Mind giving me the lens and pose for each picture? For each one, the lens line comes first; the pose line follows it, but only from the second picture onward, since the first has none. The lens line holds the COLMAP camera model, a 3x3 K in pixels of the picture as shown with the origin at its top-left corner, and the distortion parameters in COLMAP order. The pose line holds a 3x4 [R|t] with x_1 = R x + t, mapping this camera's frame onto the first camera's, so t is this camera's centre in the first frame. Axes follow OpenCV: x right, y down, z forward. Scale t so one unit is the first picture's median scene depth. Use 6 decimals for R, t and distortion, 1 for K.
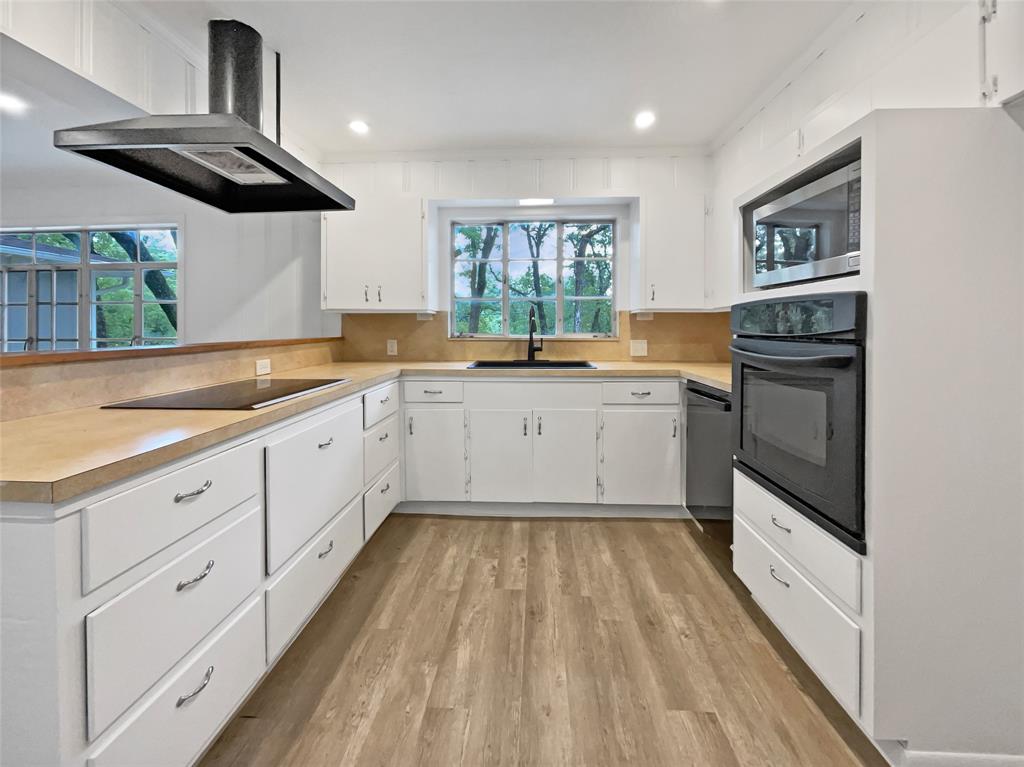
lens RADIAL K [[437.5, 0, 511.5], [0, 437.5, 336.9], [0, 0, 1]] dist [-0.002674, 0.000412]
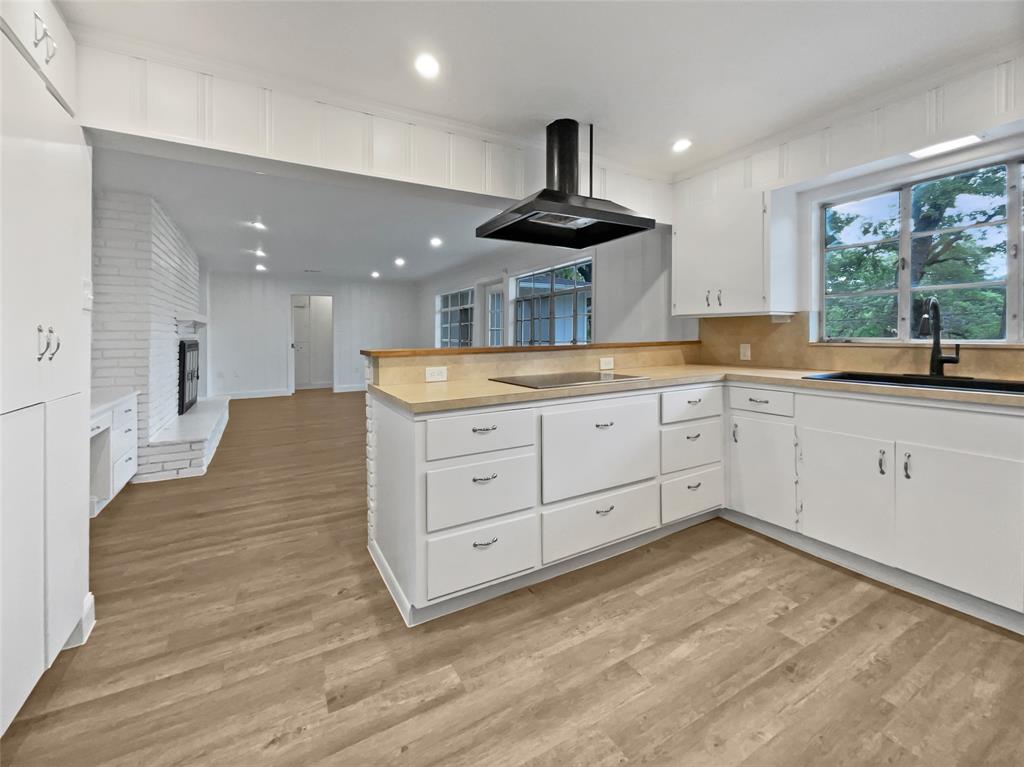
lens RADIAL K [[437.5, 0, 511.5], [0, 437.5, 336.9], [0, 0, 1]] dist [-0.002674, 0.000412]
pose [[0.540368, 0.000678, -0.841428, 0.394700], [-0.005674, 0.999980, -0.002838, -0.004543], [0.841409, 0.006307, 0.540361, 0.072445]]
